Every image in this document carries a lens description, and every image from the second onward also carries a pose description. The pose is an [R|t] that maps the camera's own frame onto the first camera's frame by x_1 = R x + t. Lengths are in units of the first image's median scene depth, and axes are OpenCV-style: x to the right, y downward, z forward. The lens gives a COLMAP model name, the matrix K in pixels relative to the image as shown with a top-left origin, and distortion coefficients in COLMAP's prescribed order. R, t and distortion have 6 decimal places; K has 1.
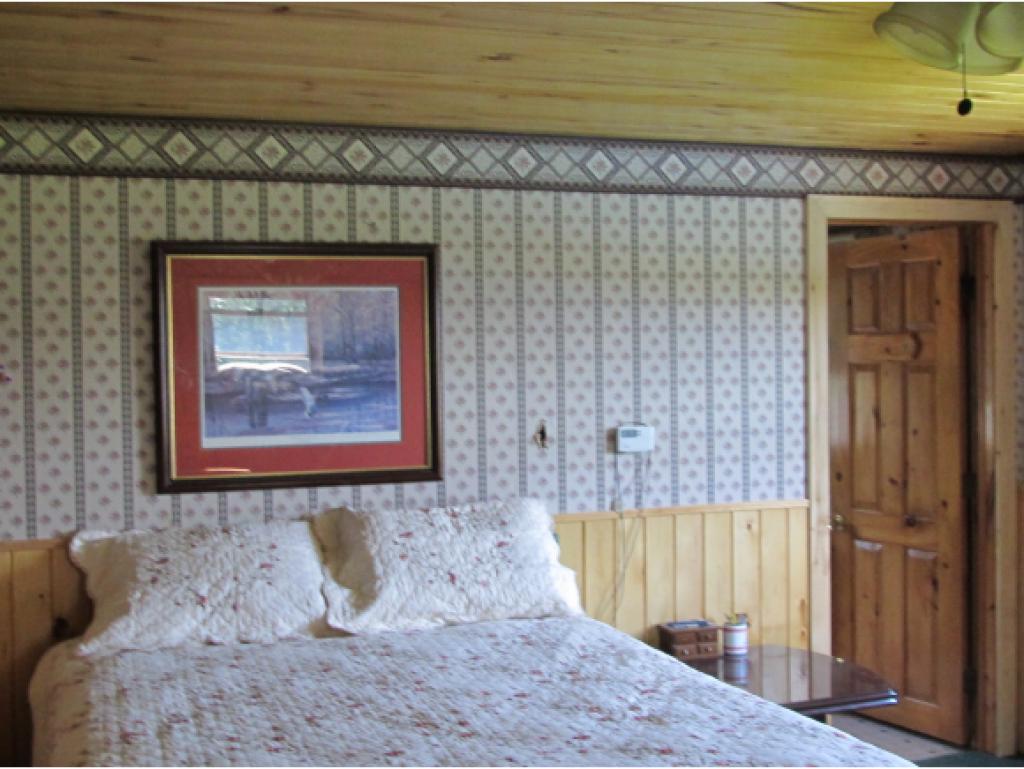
lens RADIAL K [[1311.5, 0, 510.0], [0, 1311.5, 387.0], [0, 0, 1]] dist [-0.069394, 0.039744]
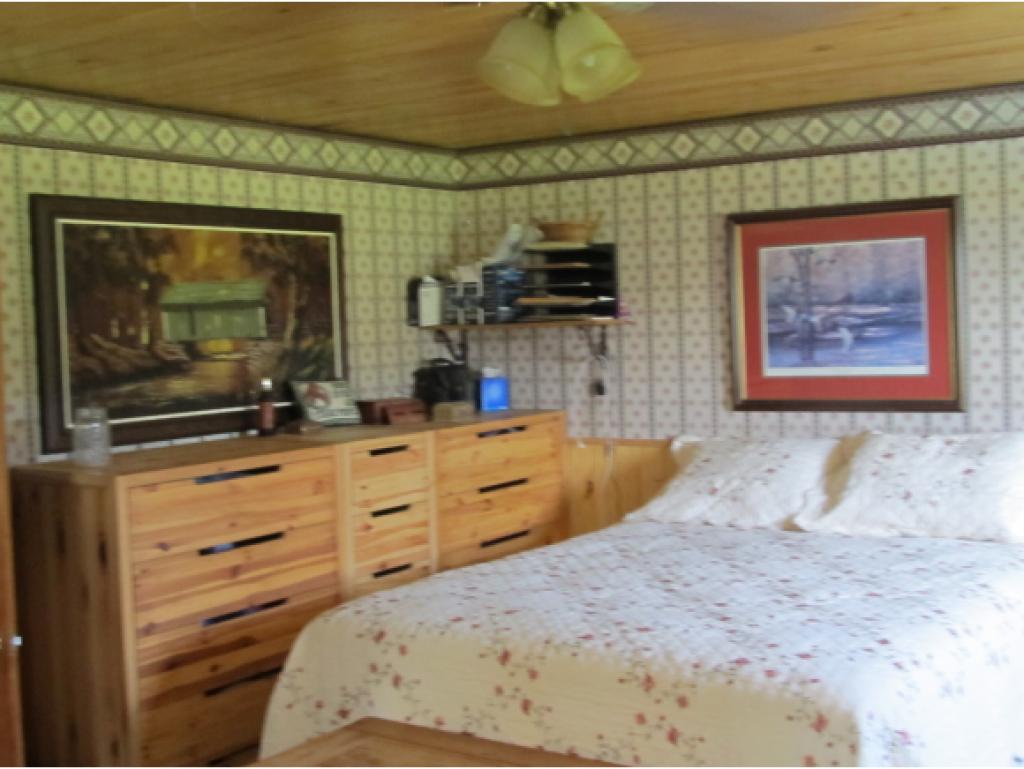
lens RADIAL K [[1311.5, 0, 510.0], [0, 1311.5, 387.0], [0, 0, 1]] dist [-0.069394, 0.039744]
pose [[0.586041, 0.029514, -0.809743, 0.632867], [0.001394, 0.999298, 0.037432, 0.009668], [0.810280, -0.023065, 0.585589, 0.063469]]
